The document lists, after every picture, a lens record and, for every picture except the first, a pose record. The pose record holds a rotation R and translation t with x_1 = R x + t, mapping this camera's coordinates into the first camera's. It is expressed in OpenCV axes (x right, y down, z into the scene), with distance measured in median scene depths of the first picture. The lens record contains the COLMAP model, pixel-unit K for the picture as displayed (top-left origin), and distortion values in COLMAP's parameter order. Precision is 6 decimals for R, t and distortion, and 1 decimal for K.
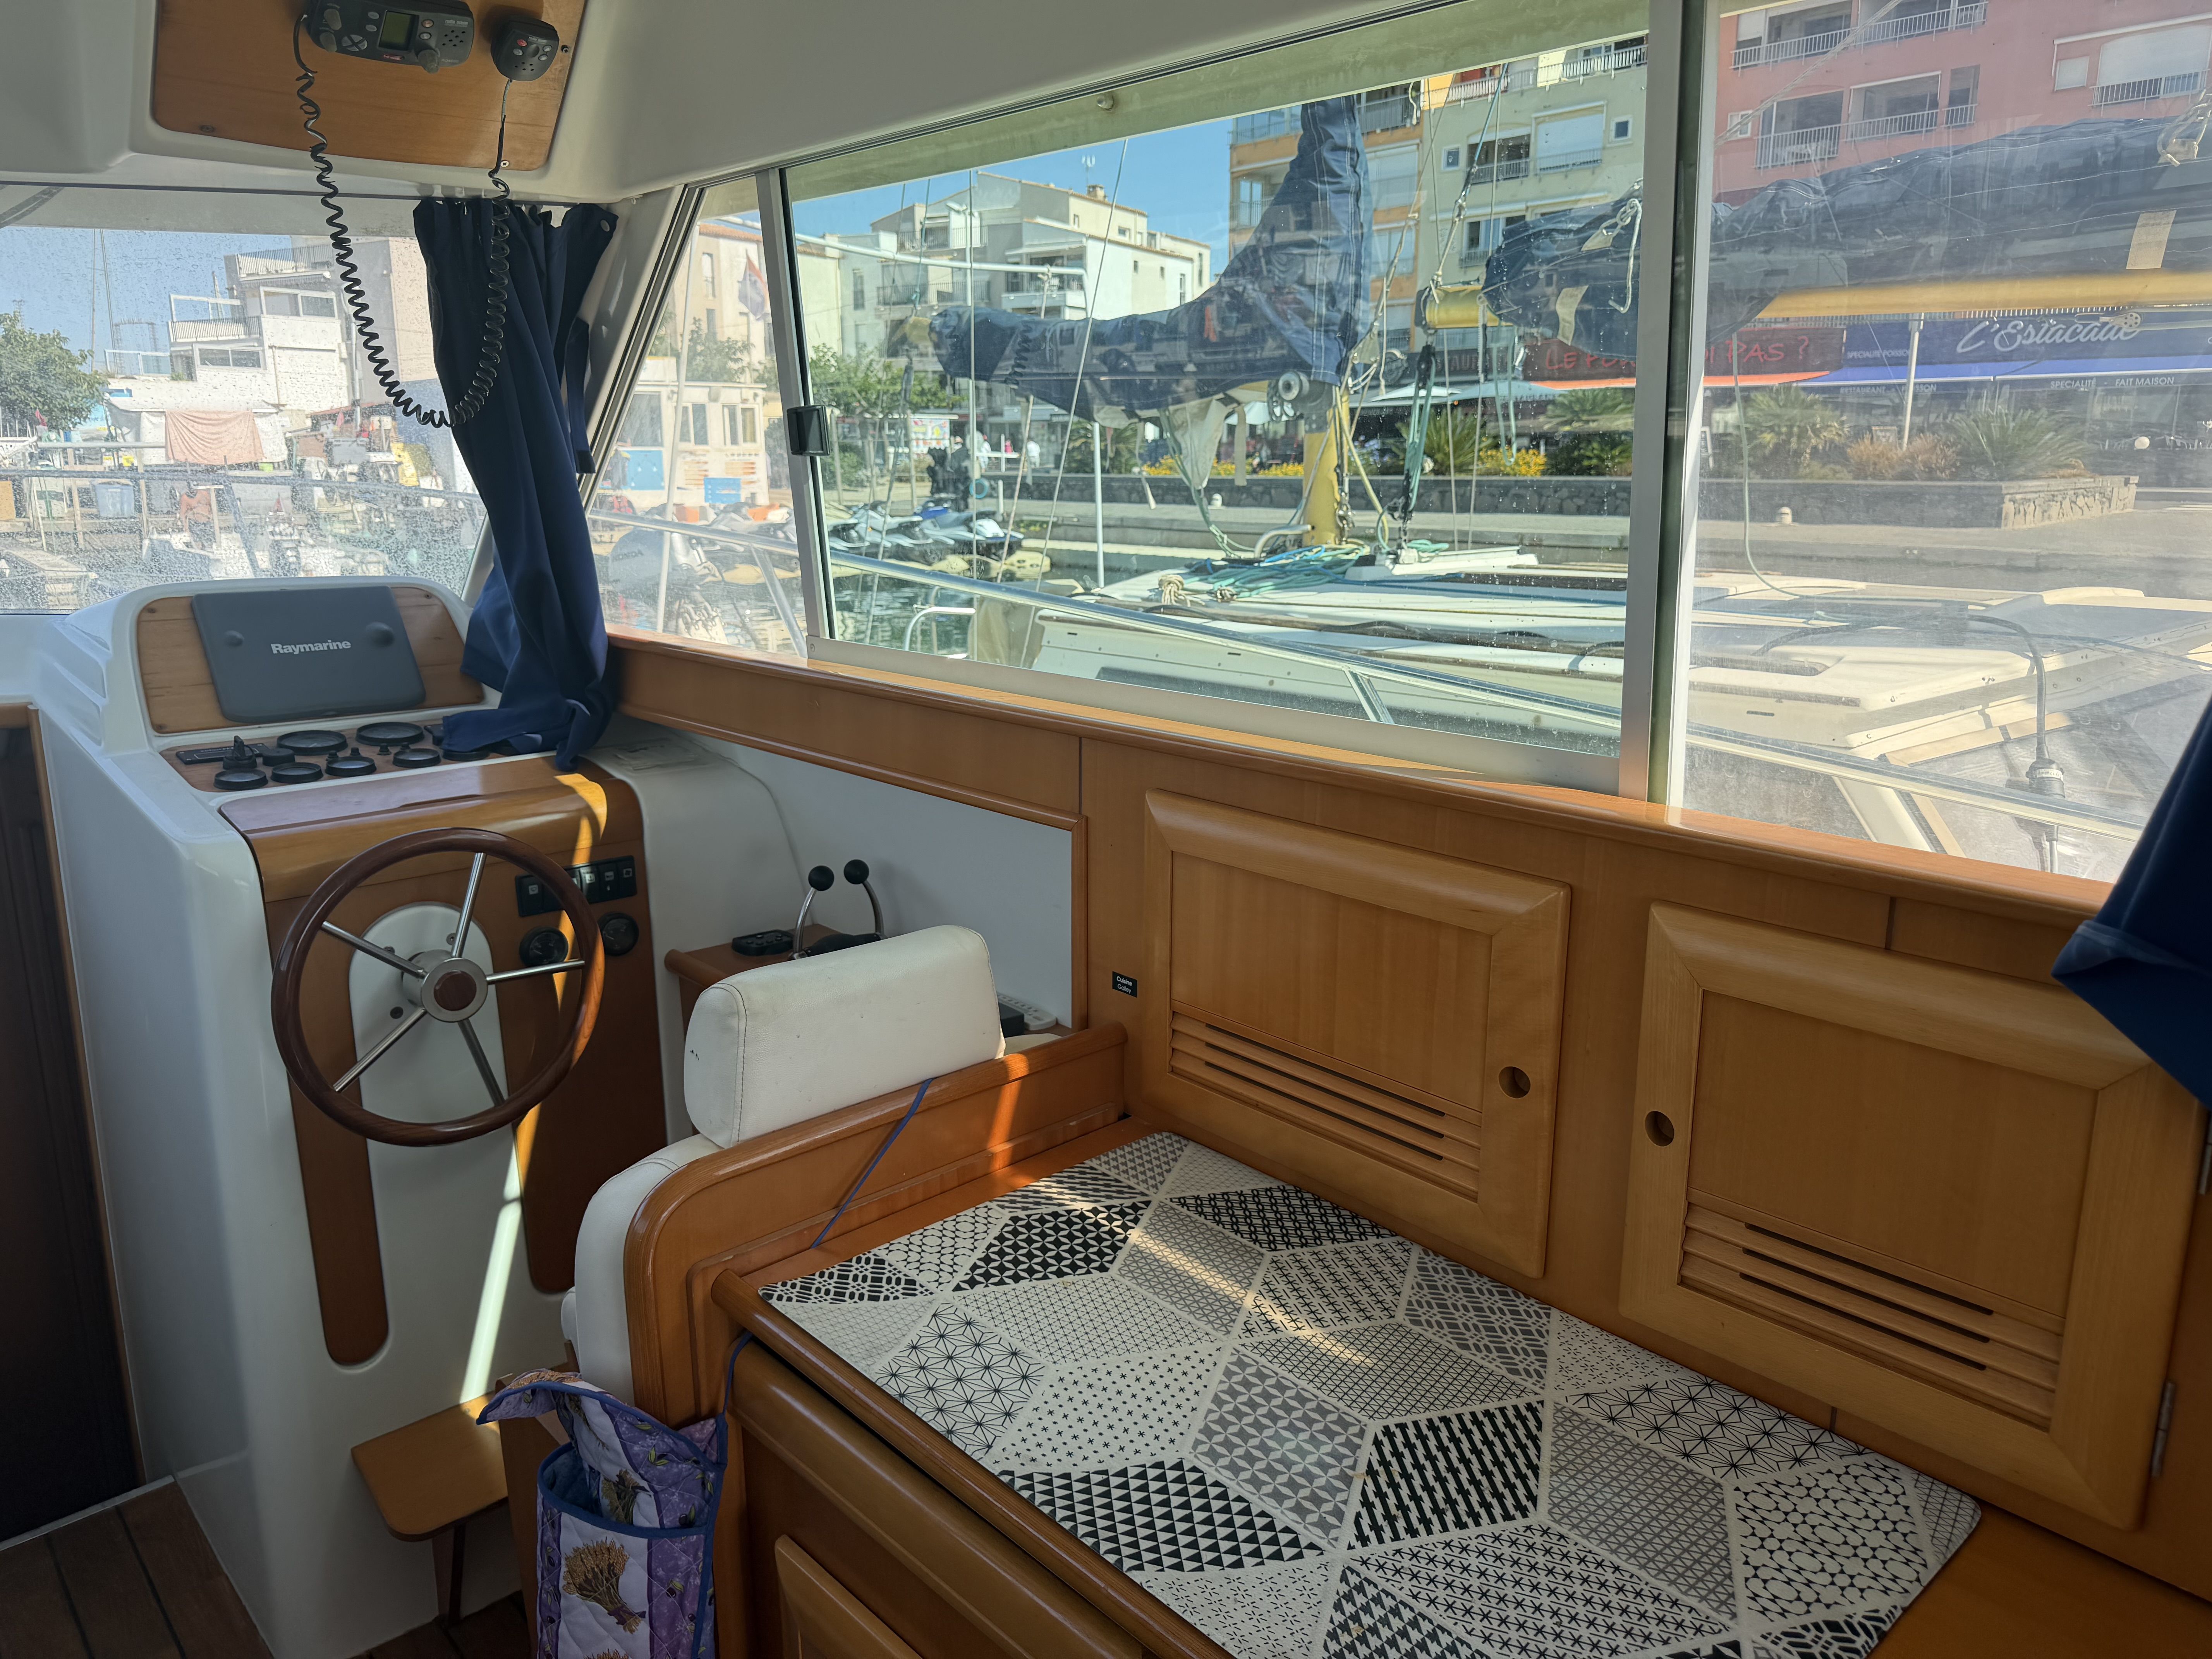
lens RADIAL K [[1578.1, 0, 1108.7], [0, 1578.1, 814.8], [0, 0, 1]] dist [0.044549, -0.068341]
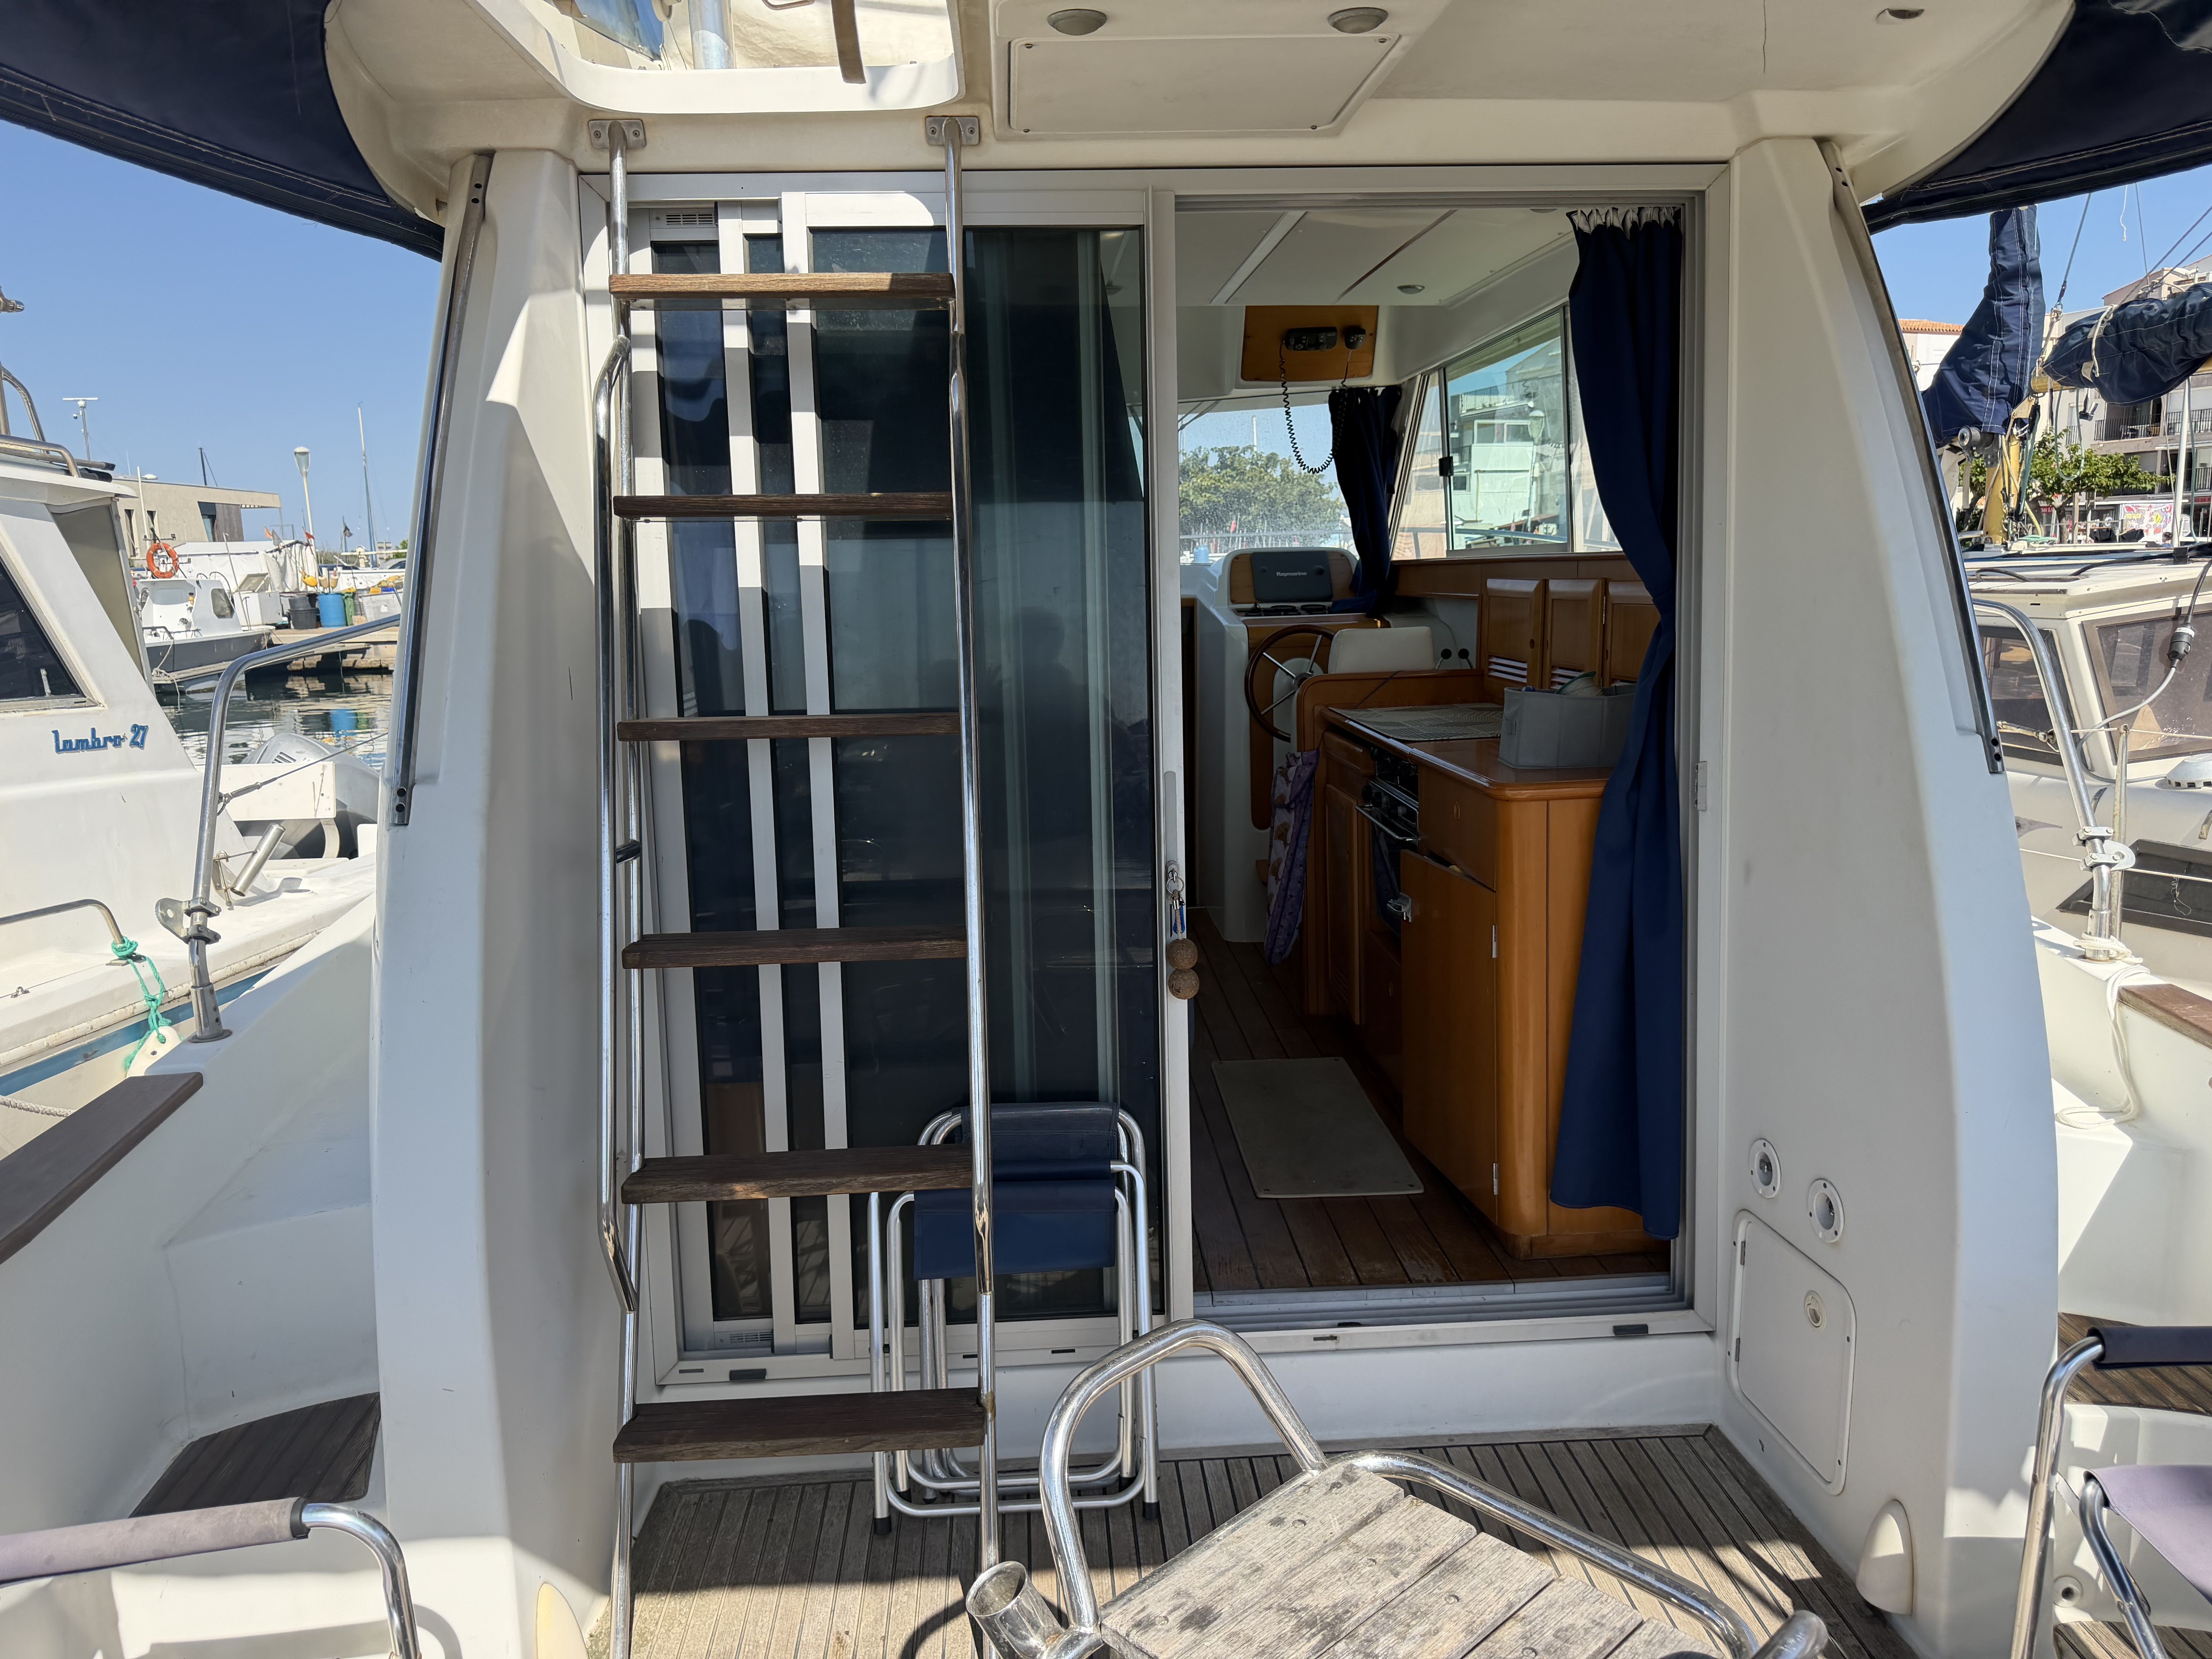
lens RADIAL K [[1578.1, 0, 1097.0], [0, 1578.1, 831.2], [0, 0, 1]] dist [0.044549, -0.068341]
pose [[0.760005, 0.088856, -0.643814, 0.063368], [-0.125309, 0.992057, -0.011005, 0.025834], [0.637723, 0.089039, 0.765103, -0.074276]]
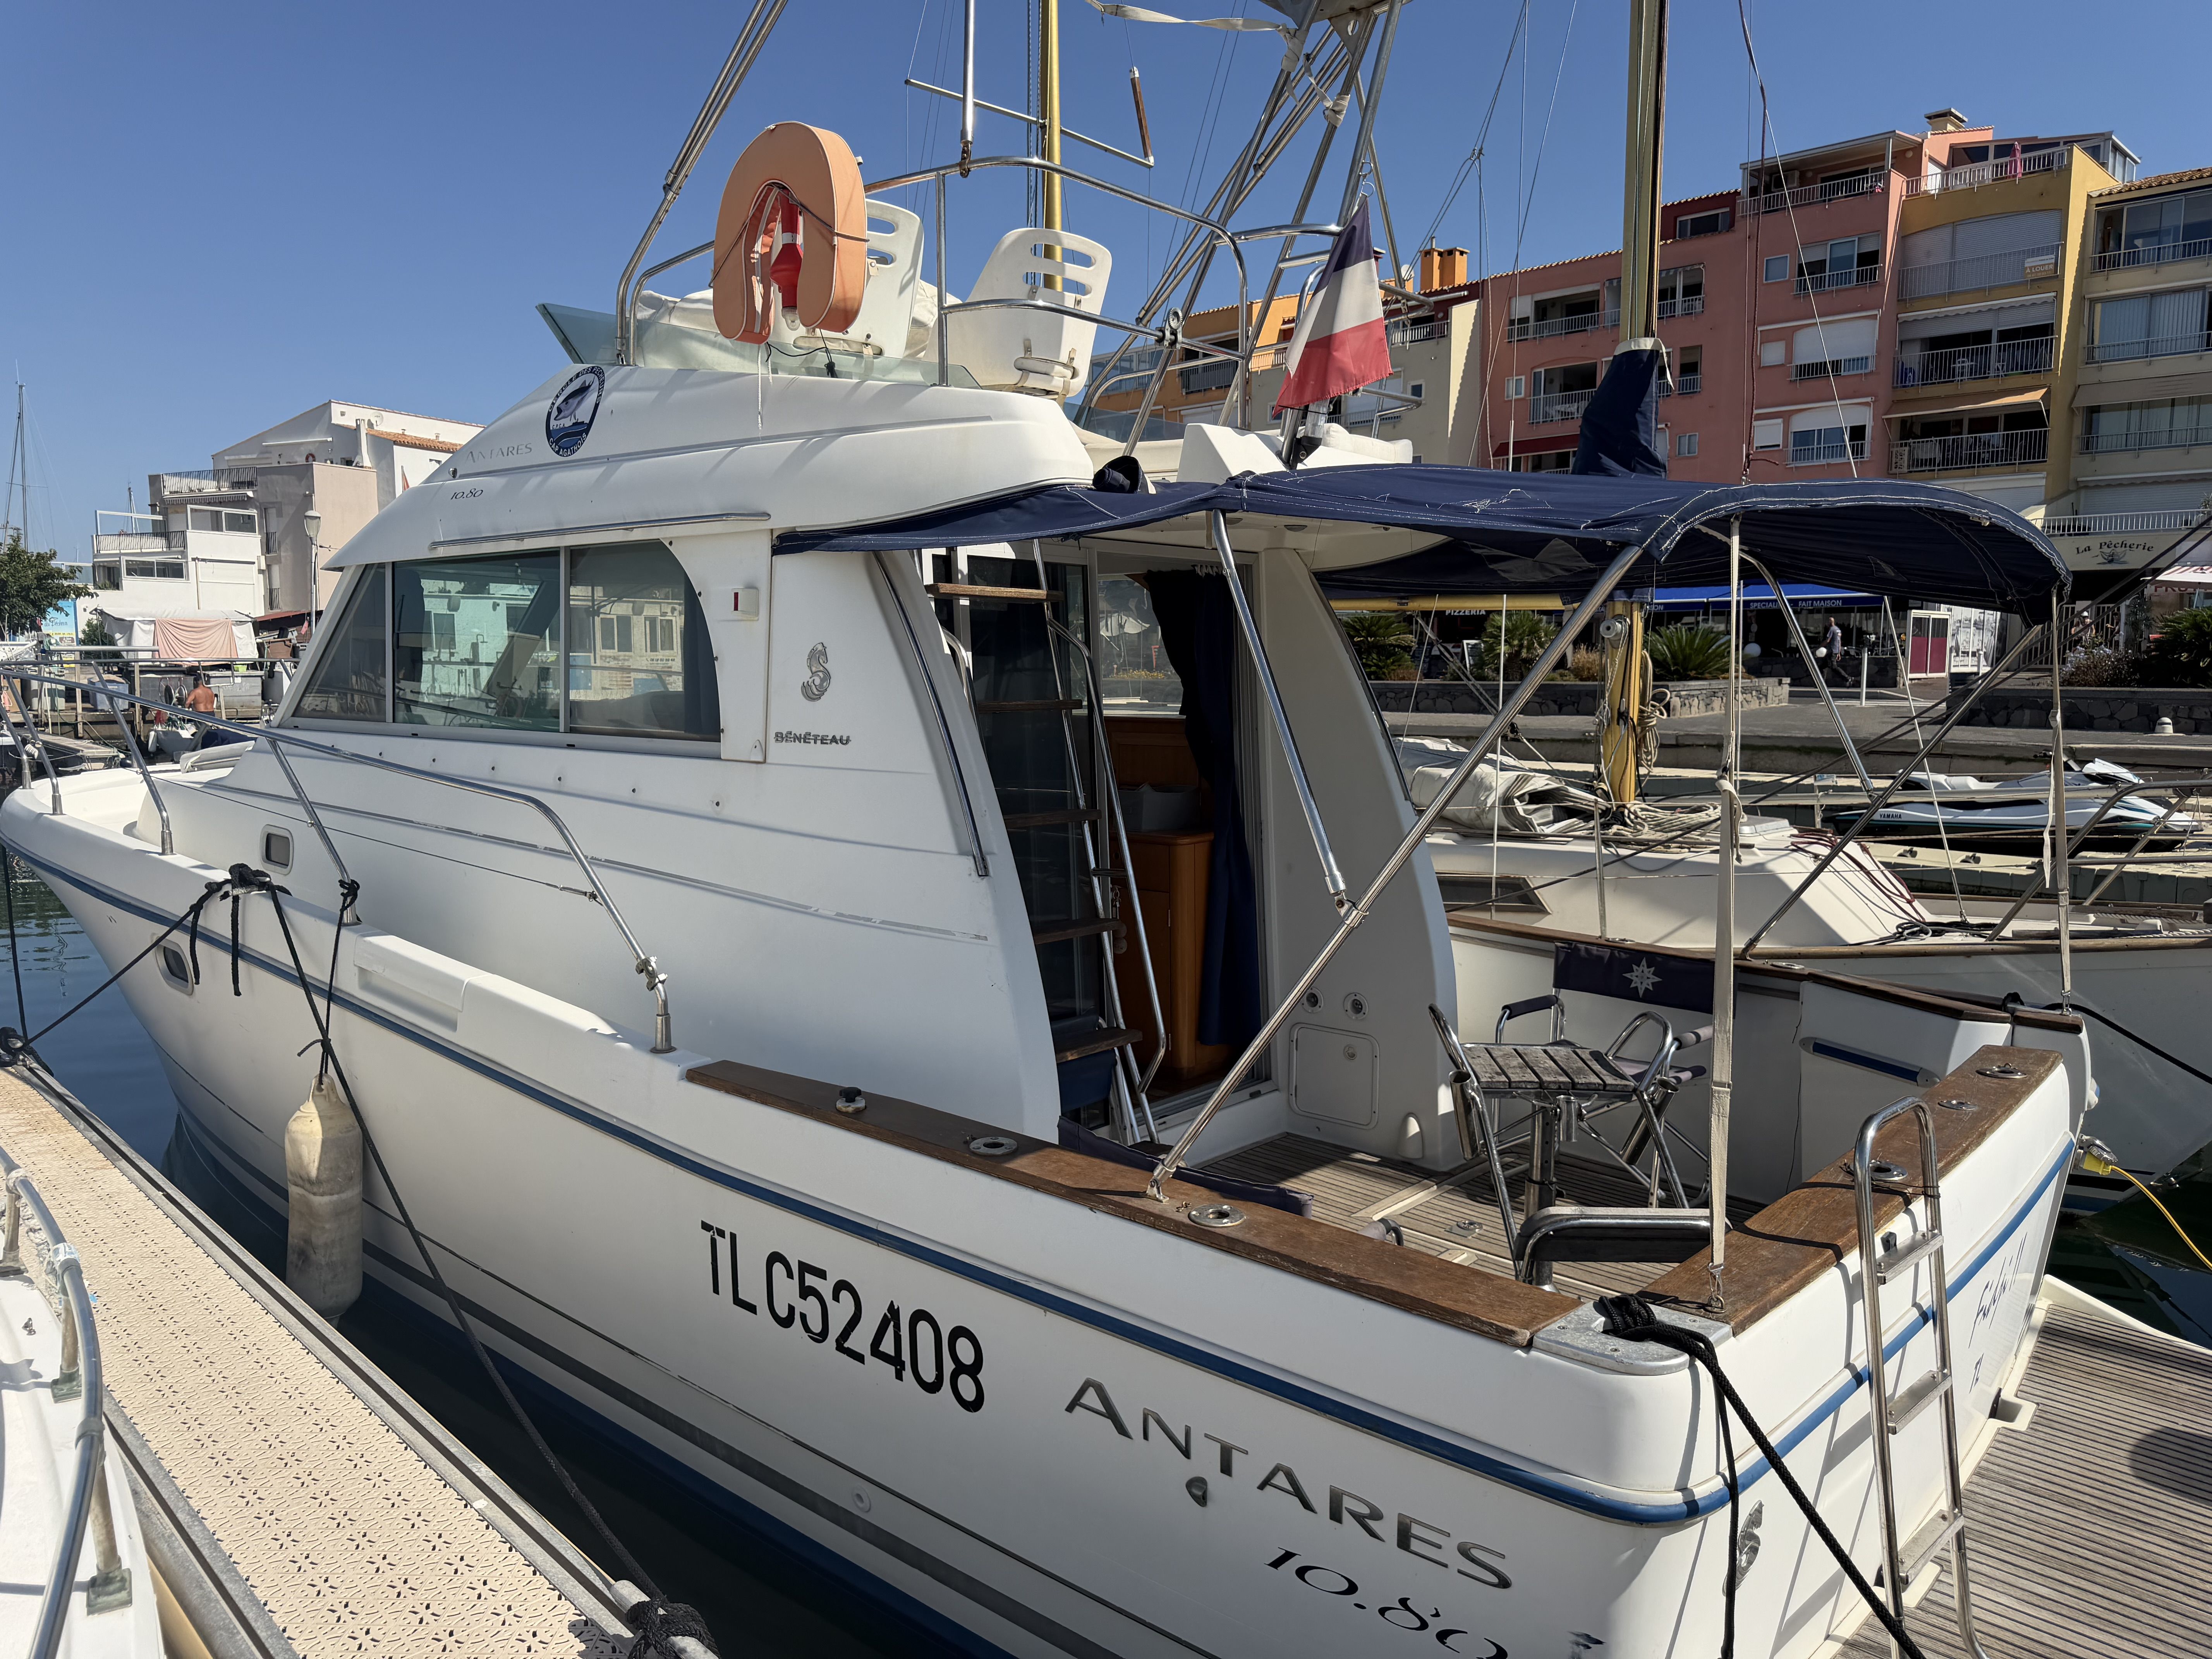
lens RADIAL K [[1578.1, 0, 1077.1], [0, 1578.1, 804.2], [0, 0, 1]] dist [0.044549, -0.068341]
pose [[0.998228, -0.002302, 0.059455, 0.001966], [0.010175, 0.991136, -0.132460, 0.039012], [-0.058623, 0.132830, 0.989404, -0.167372]]
